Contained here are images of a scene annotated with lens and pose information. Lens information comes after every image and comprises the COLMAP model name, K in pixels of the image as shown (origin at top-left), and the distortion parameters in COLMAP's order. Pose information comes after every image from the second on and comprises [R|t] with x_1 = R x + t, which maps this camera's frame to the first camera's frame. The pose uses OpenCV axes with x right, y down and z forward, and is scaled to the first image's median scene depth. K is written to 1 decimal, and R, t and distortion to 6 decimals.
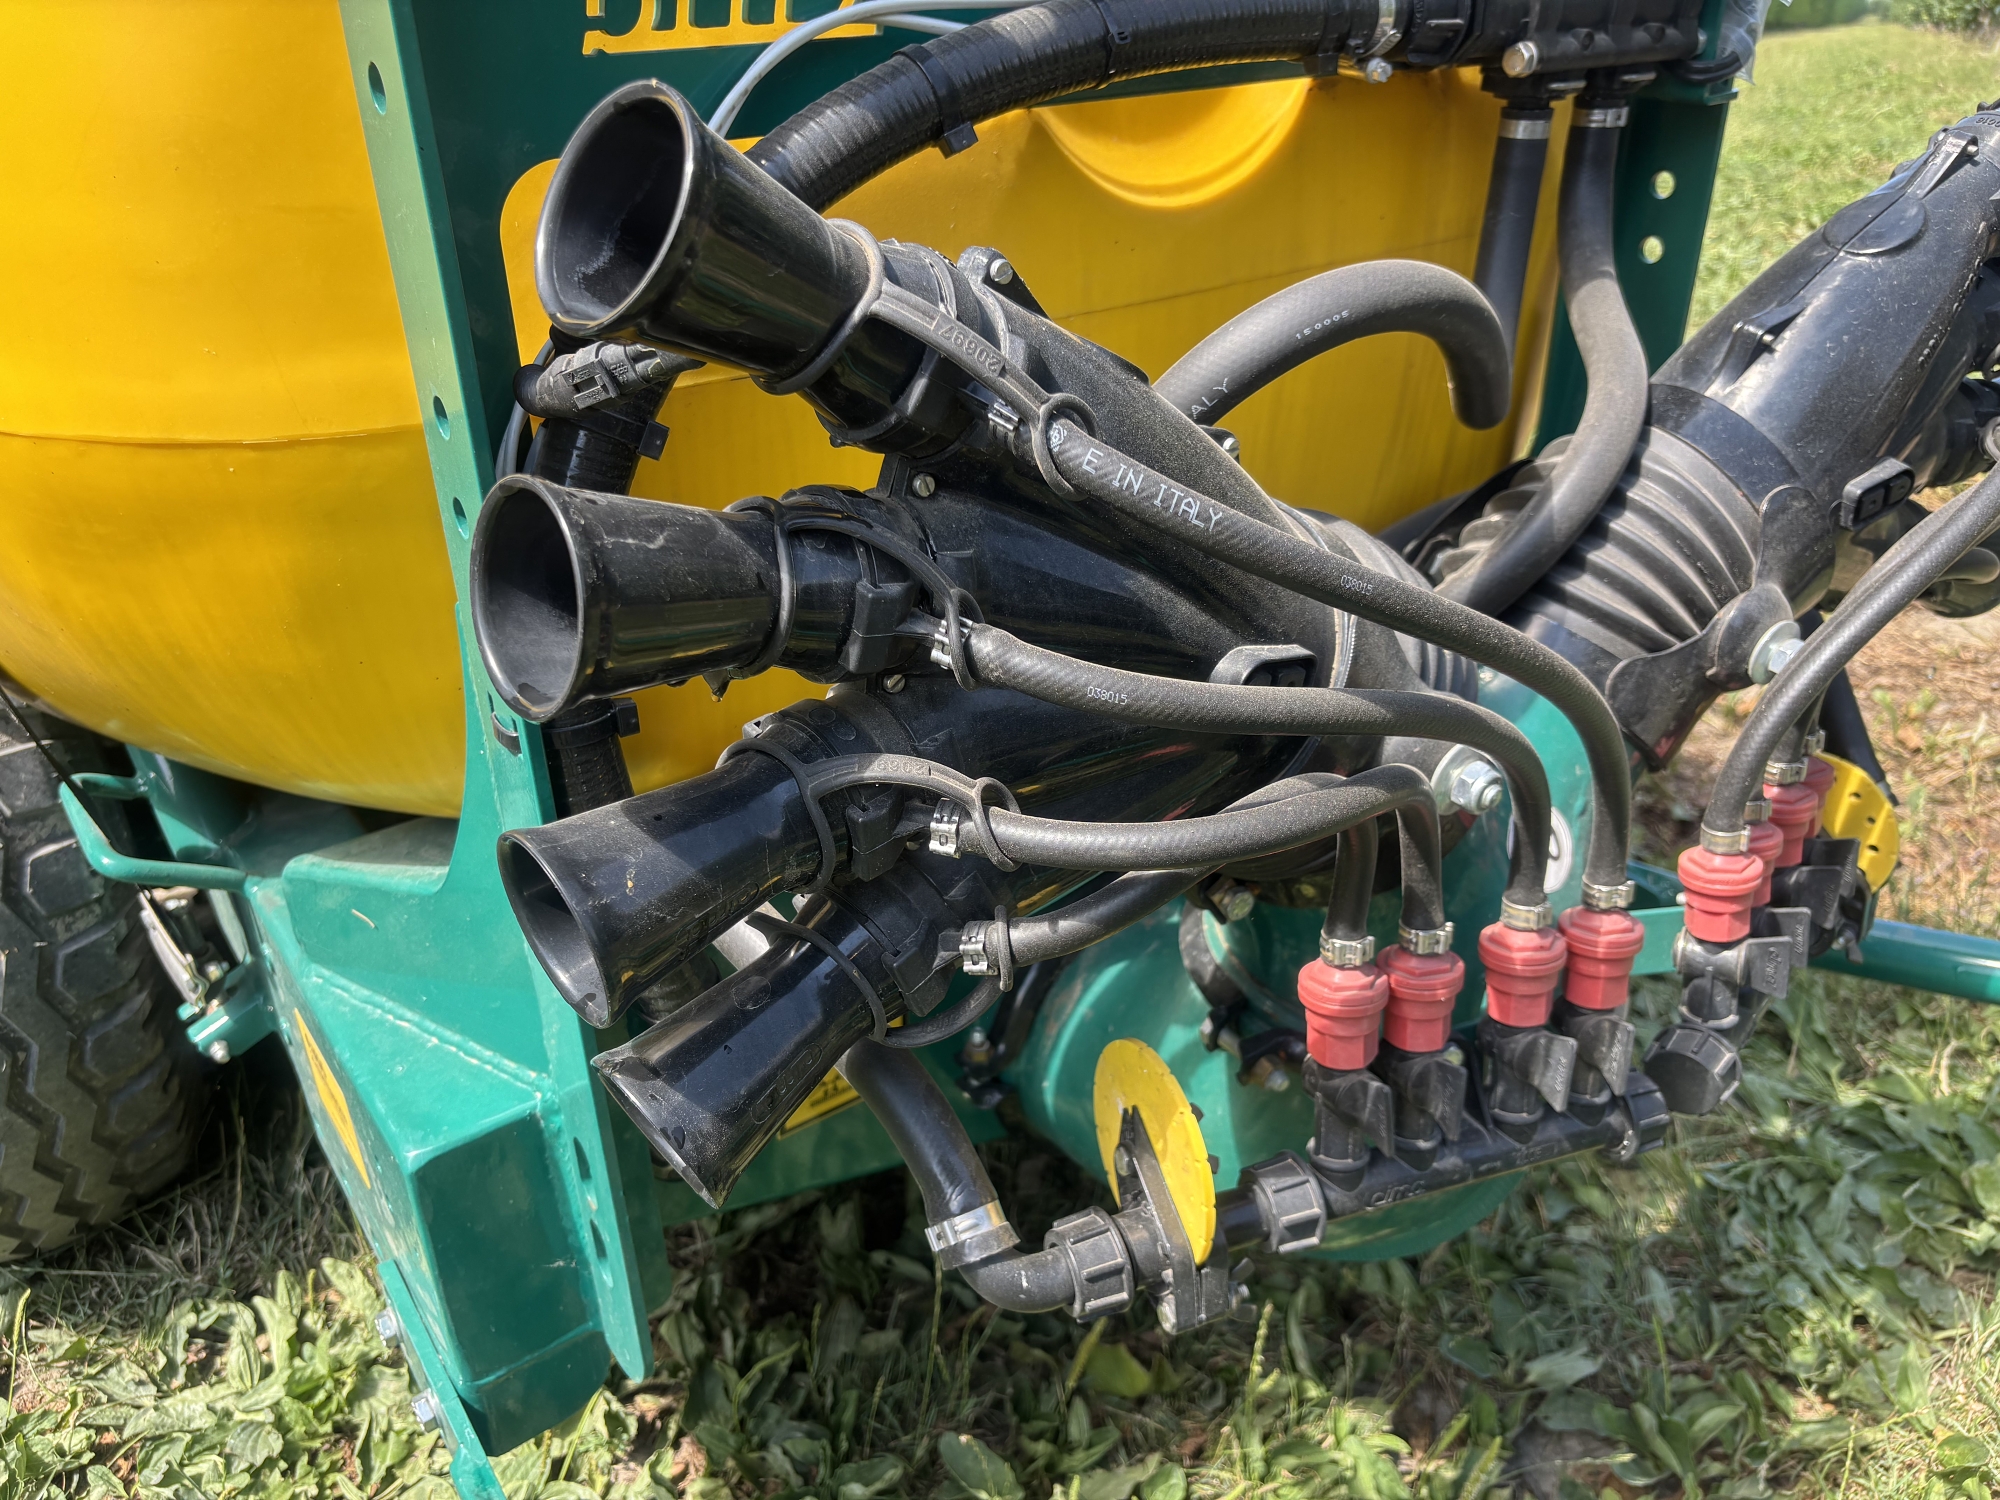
lens RADIAL K [[1527.1, 0, 982.4], [0, 1527.1, 753.4], [0, 0, 1]] dist [0.046404, -0.062722]
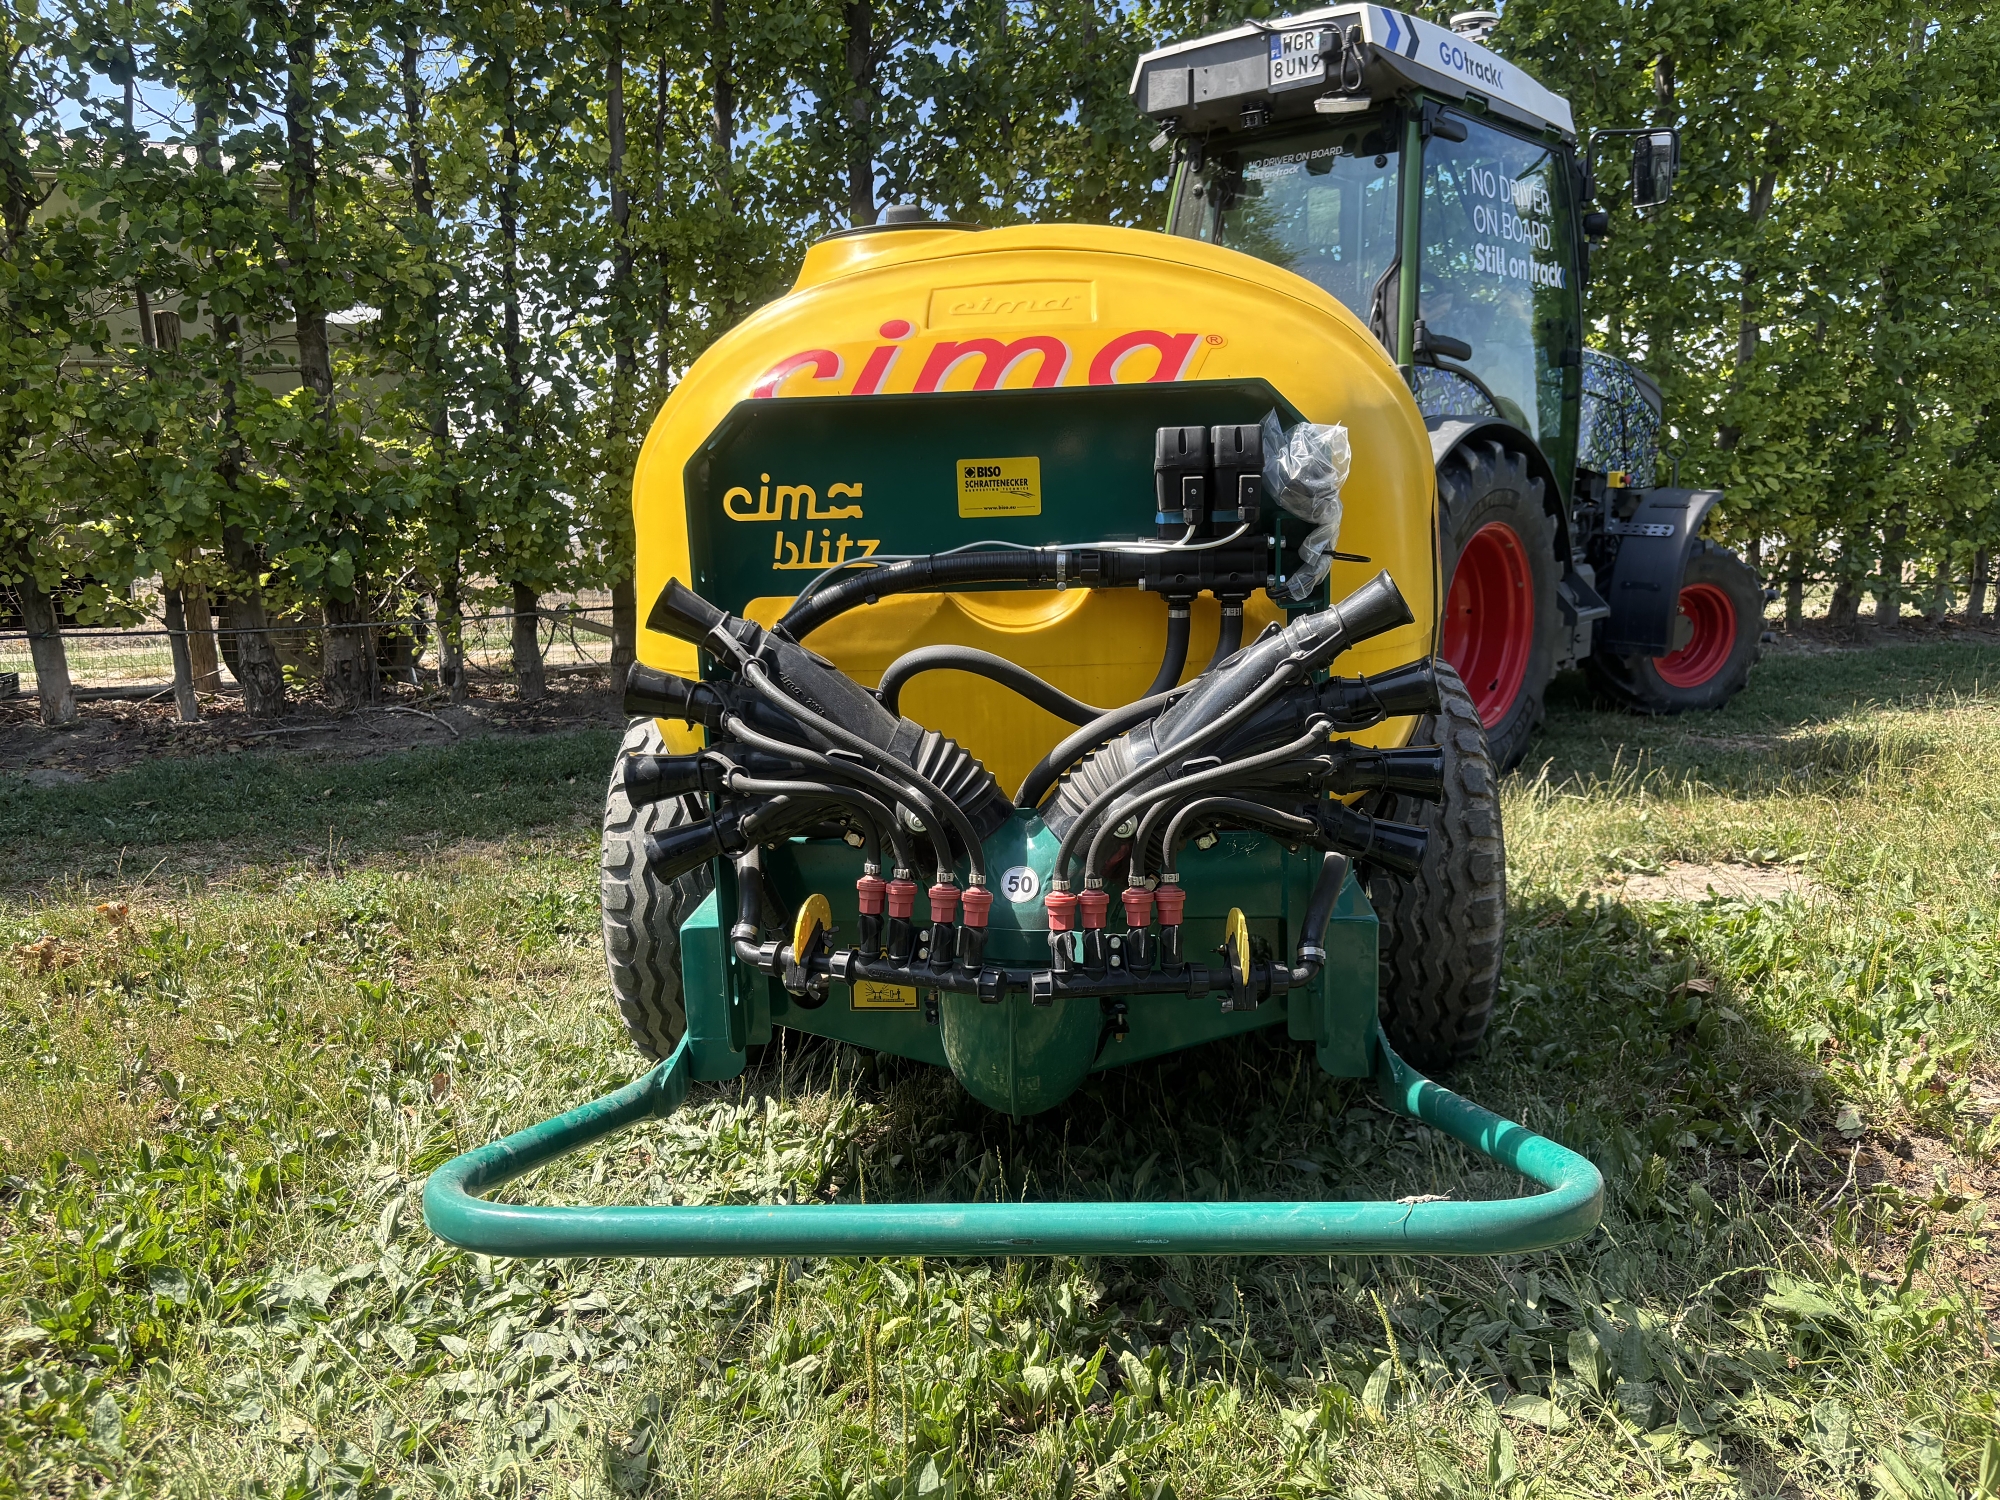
lens RADIAL K [[1527.1, 0, 1014.4], [0, 1527.1, 764.7], [0, 0, 1]] dist [0.046404, -0.062722]
pose [[0.772115, 0.123758, -0.623315, 1.679972], [-0.292054, 0.940238, -0.175093, 0.278667], [0.564396, 0.317233, 0.762116, -0.819019]]
